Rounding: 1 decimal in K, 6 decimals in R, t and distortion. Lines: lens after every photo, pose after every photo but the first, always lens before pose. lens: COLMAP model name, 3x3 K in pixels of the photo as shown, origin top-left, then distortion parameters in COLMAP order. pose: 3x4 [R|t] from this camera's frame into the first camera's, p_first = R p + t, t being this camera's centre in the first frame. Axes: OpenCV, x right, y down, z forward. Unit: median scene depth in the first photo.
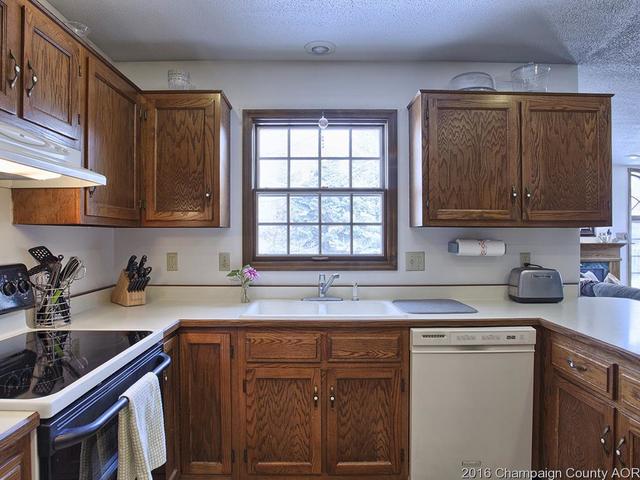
lens RADIAL K [[409.8, 0, 320.0], [0, 409.8, 240.0], [0, 0, 1]] dist [-0.066950, 0.029687]
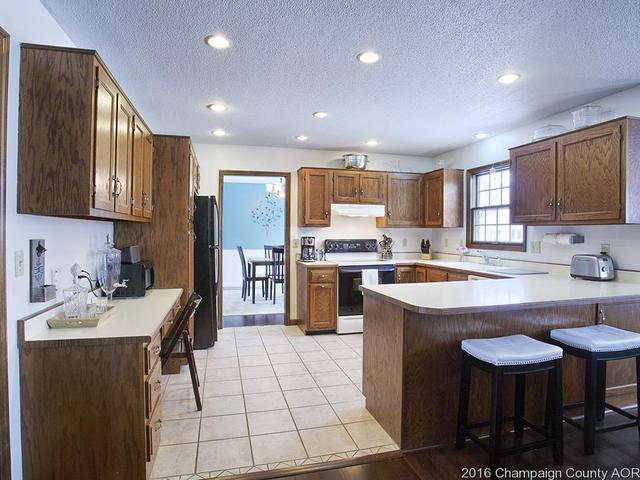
lens RADIAL K [[377.3, 0, 320.0], [0, 377.3, 240.0], [0, 0, 1]] dist [-0.086387, 0.030414]
pose [[0.249897, 0.020259, -0.968060, 1.590621], [-0.010345, 0.999780, 0.018252, 0.007763], [0.968217, 0.005453, 0.250052, -0.199202]]
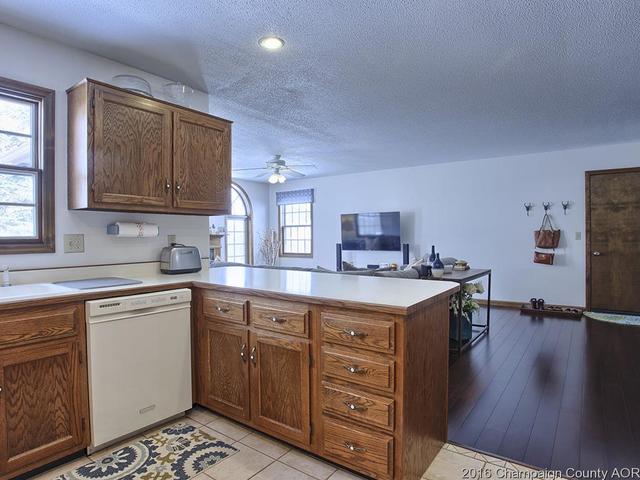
lens RADIAL K [[377.3, 0, 320.0], [0, 377.3, 240.0], [0, 0, 1]] dist [-0.086387, 0.030414]
pose [[0.596401, -0.012523, 0.802589, -0.149982], [0.008927, 0.999920, 0.008969, 0.046337], [-0.802637, 0.001816, 0.596465, -0.044865]]
